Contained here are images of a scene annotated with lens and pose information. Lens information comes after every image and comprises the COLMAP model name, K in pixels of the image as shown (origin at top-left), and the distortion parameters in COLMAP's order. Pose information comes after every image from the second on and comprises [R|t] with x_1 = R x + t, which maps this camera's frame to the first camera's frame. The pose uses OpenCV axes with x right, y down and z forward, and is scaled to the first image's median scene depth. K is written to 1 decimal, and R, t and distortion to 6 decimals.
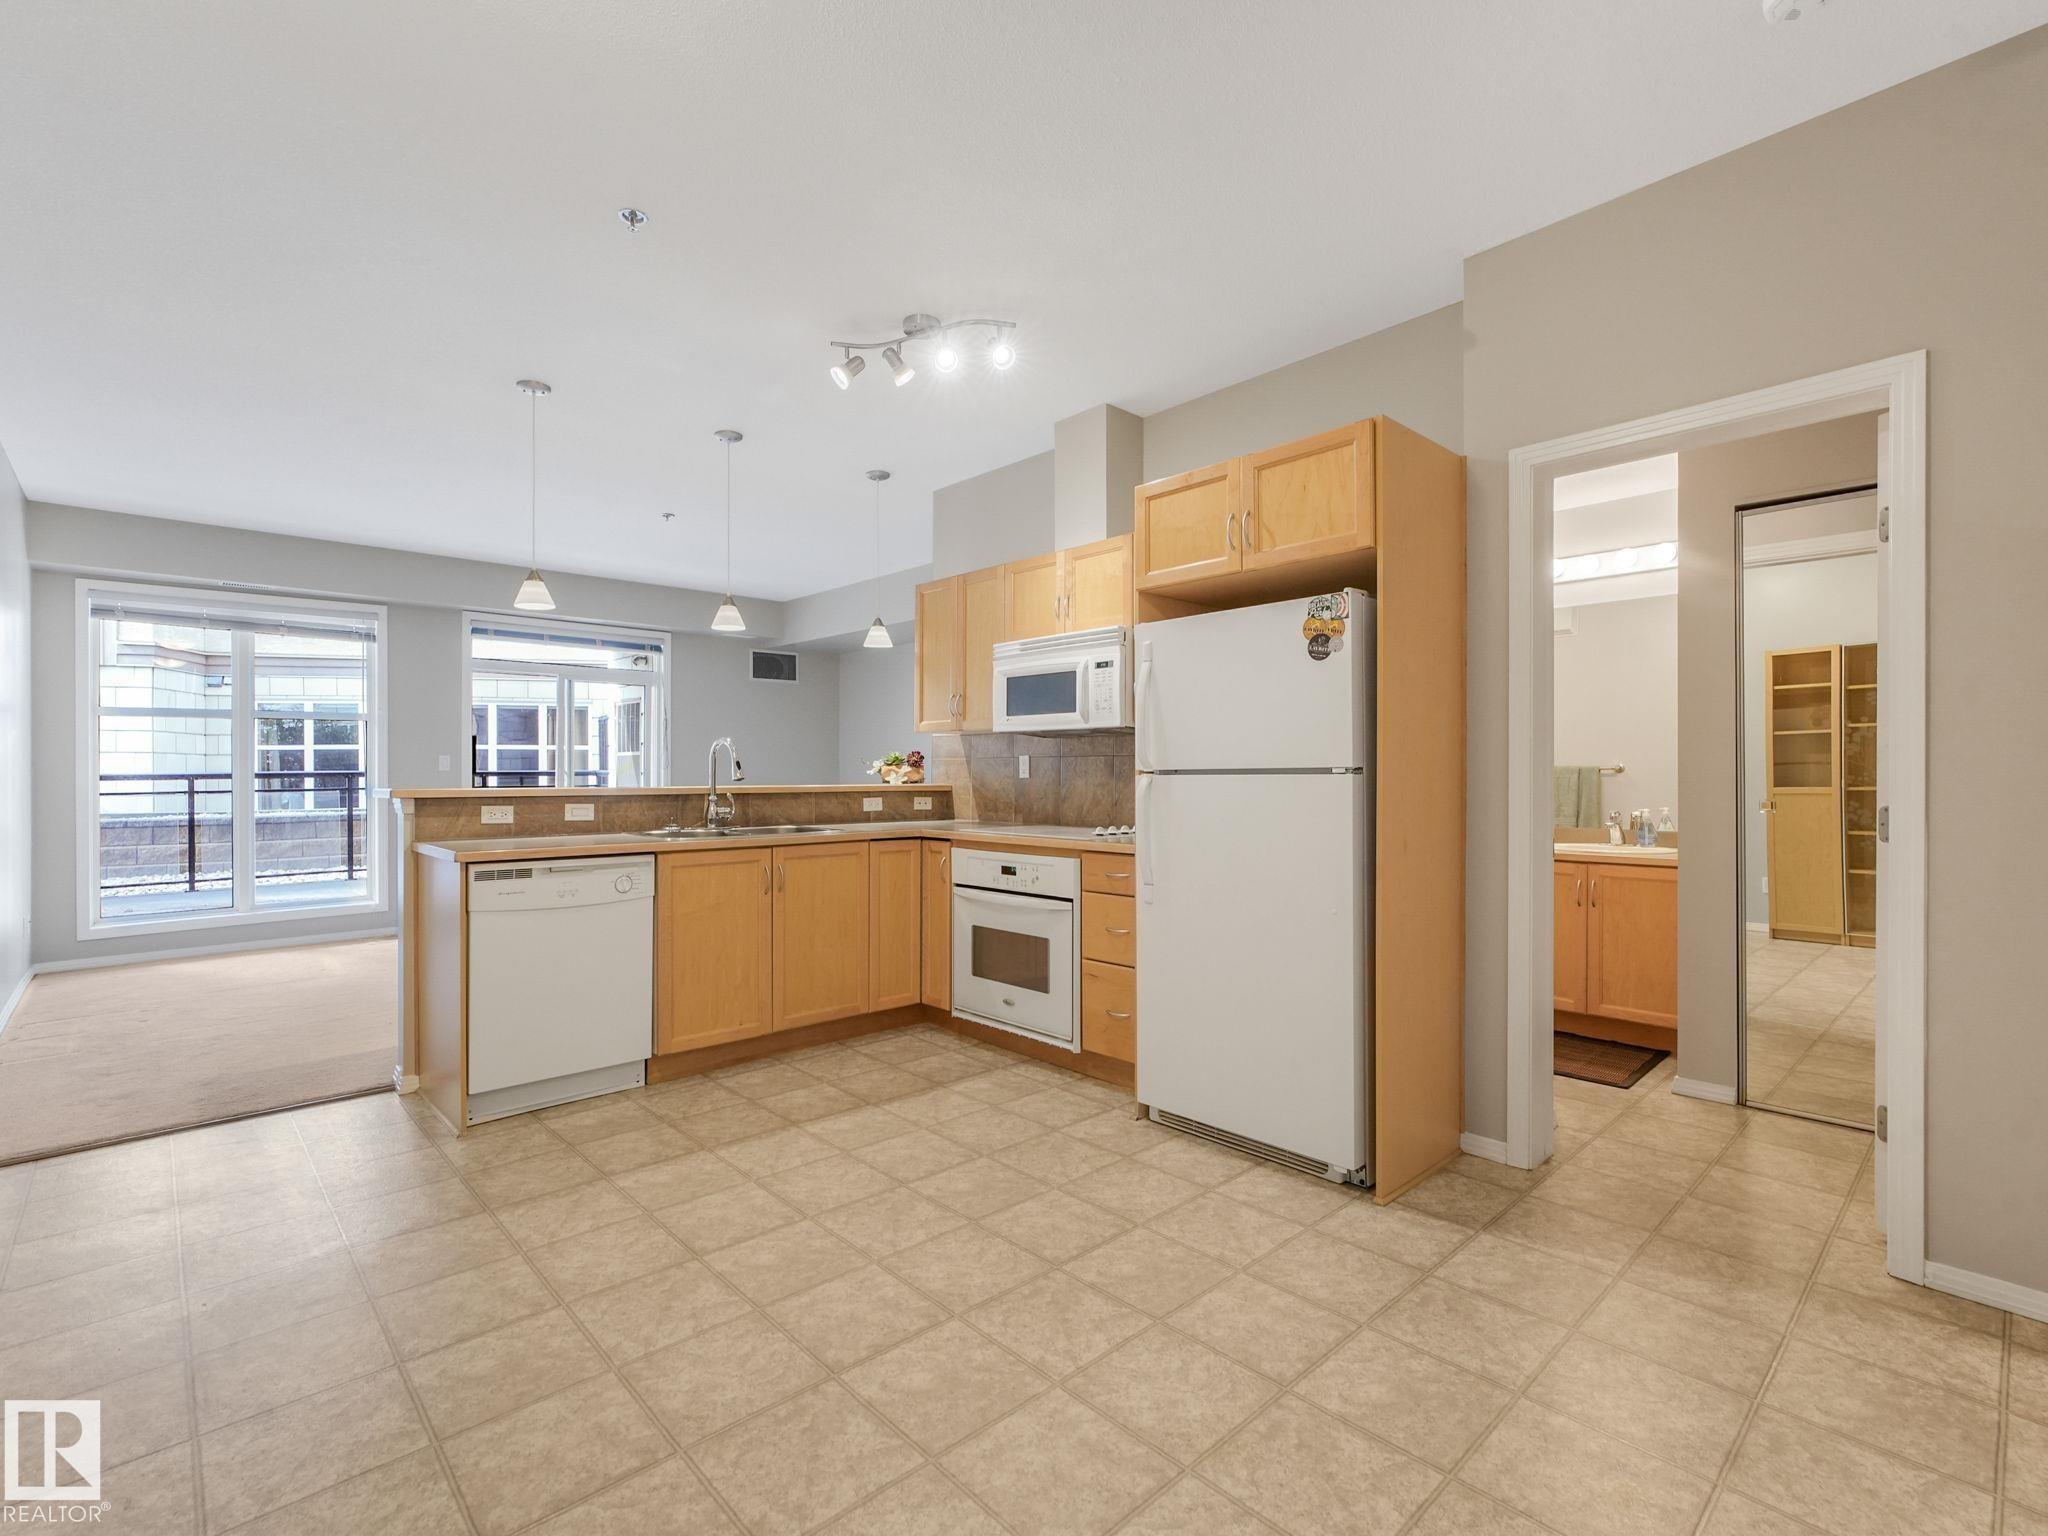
lens RADIAL K [[955.9, 0, 1030.0], [0, 955.9, 783.6], [0, 0, 1]] dist [0.000581, 0.001176]
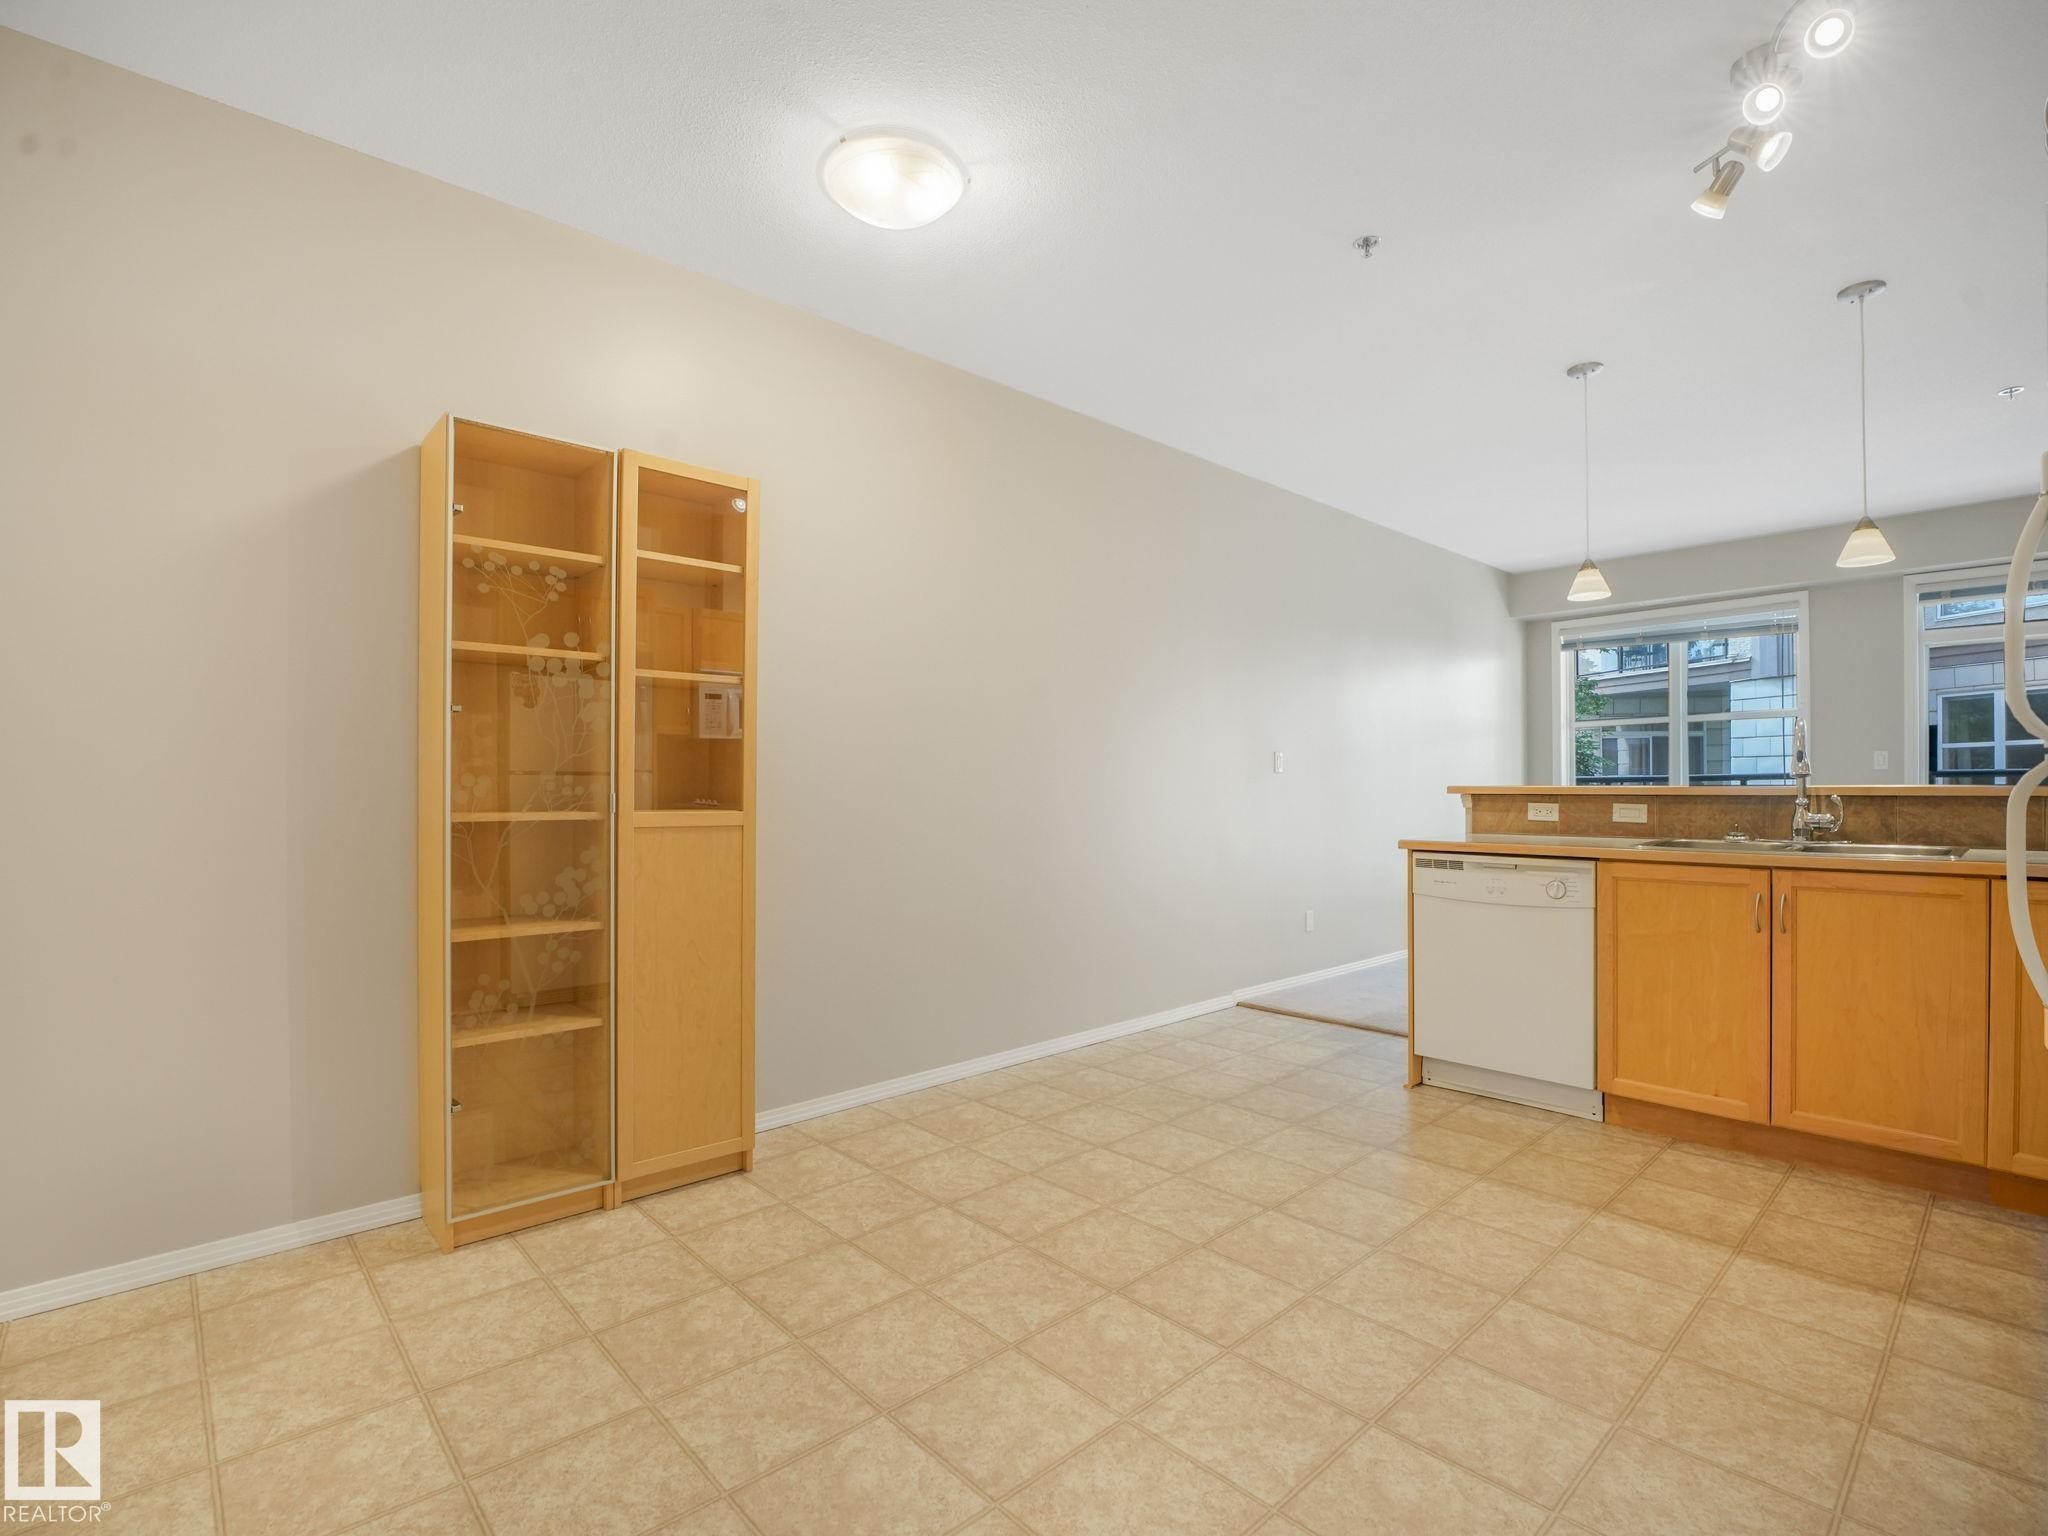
lens RADIAL K [[984.2, 0, 1017.7], [0, 984.2, 806.7], [0, 0, 1]] dist [-0.027821, -0.001149]
pose [[-0.024638, 0.024865, -0.999387, 0.541499], [-0.003423, 0.999683, 0.024957, 0.003157], [0.999691, 0.004036, -0.024545, 0.513855]]
